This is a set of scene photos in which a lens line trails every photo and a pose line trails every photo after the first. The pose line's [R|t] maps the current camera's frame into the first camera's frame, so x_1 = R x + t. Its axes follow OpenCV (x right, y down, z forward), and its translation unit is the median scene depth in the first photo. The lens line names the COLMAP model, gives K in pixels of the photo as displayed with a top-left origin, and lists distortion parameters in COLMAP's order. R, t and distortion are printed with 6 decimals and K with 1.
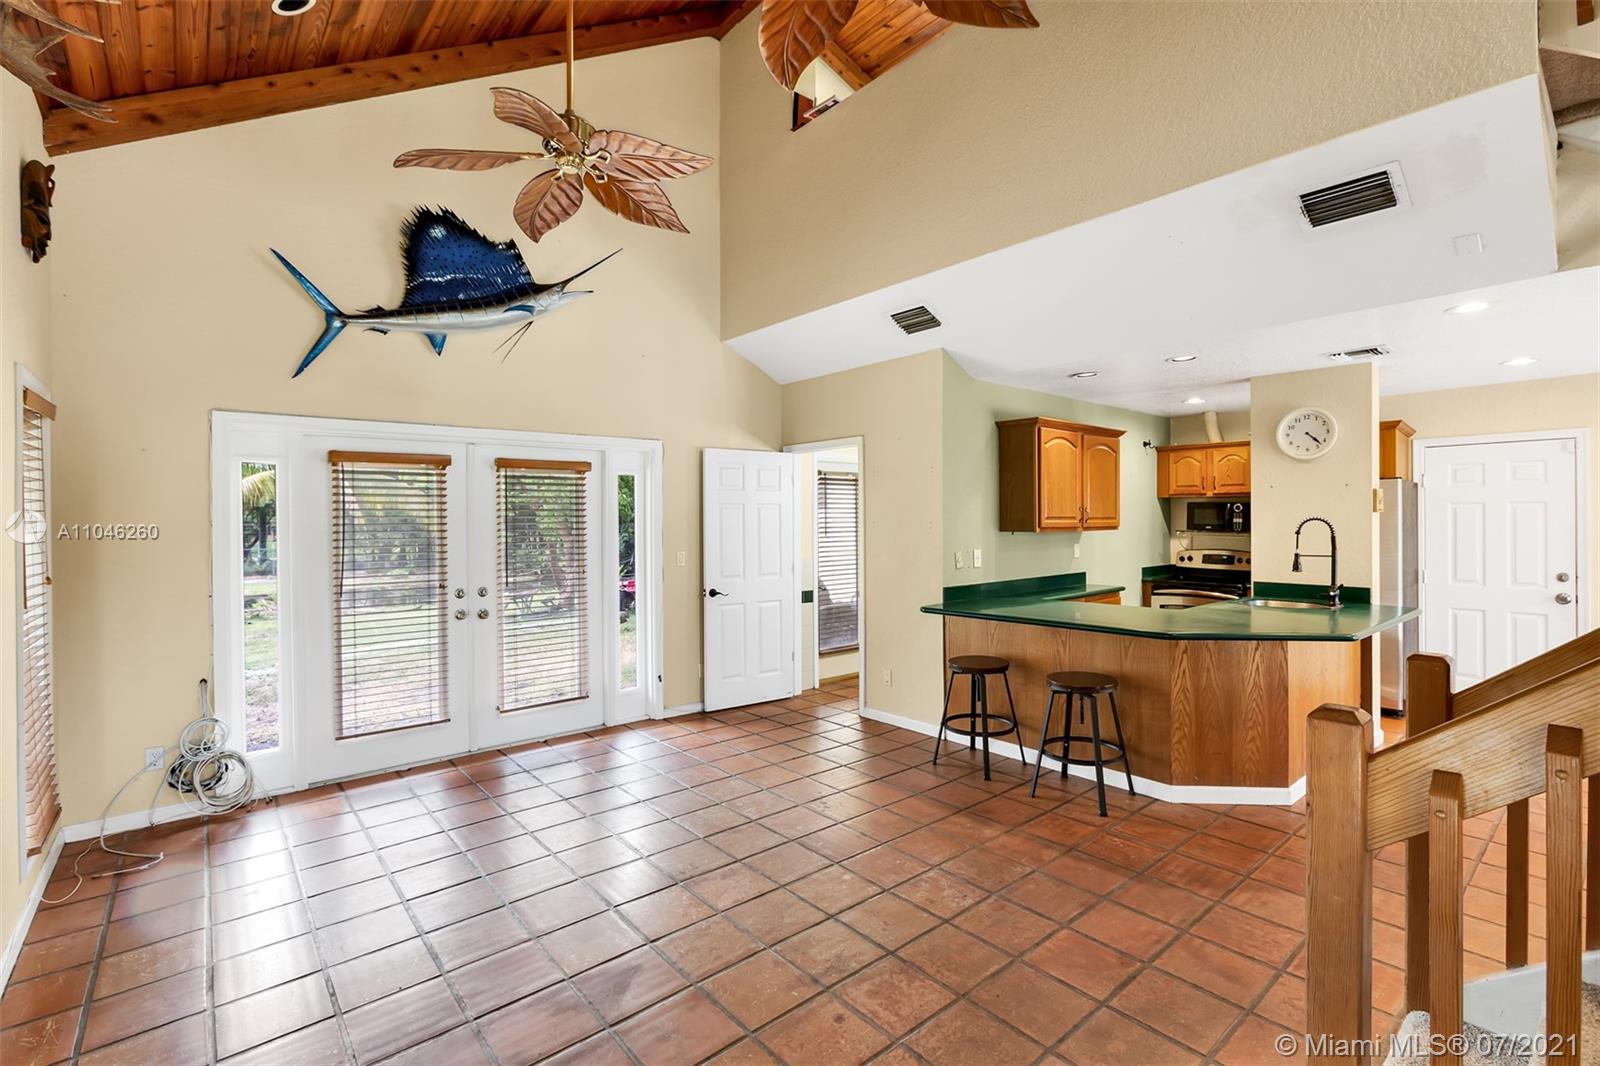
lens RADIAL K [[719.5, 0, 800.0], [0, 719.5, 533.0], [0, 0, 1]] dist [-0.001402, -0.000611]
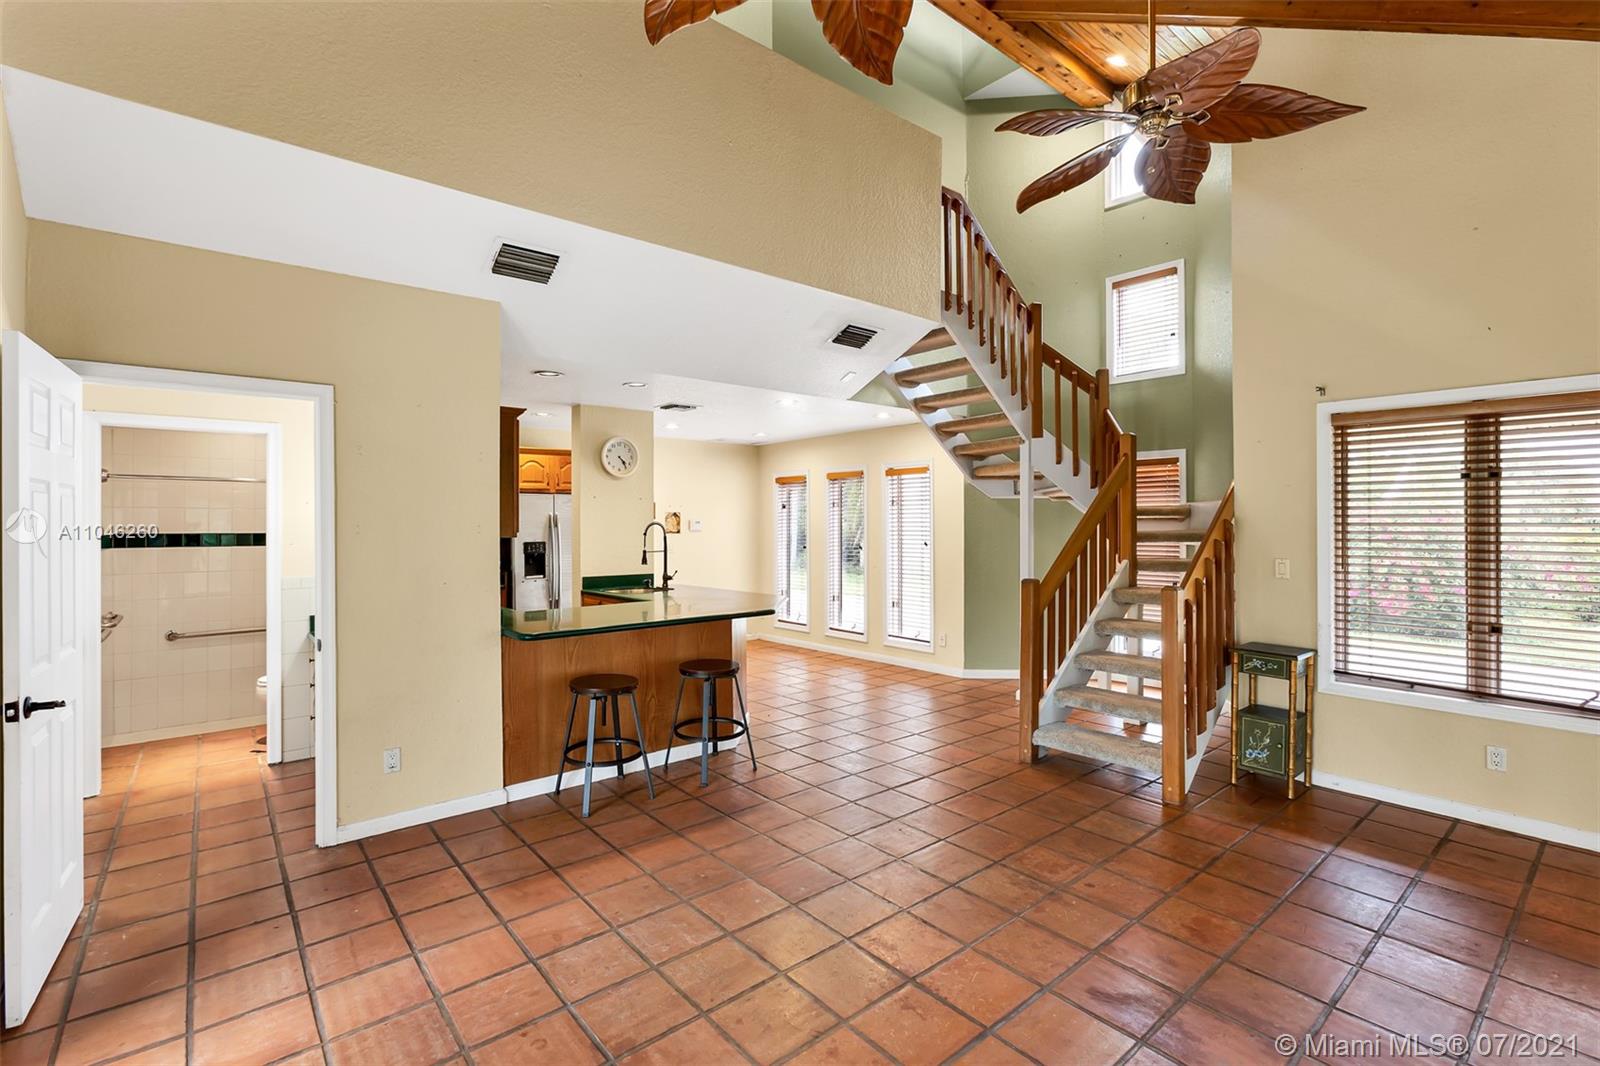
lens RADIAL K [[719.5, 0, 800.0], [0, 719.5, 533.0], [0, 0, 1]] dist [-0.001402, -0.000611]
pose [[0.007809, -0.009482, 0.999925, -0.628649], [0.013126, 0.999870, 0.009379, -0.011792], [-0.999883, 0.013052, 0.007932, 0.726974]]
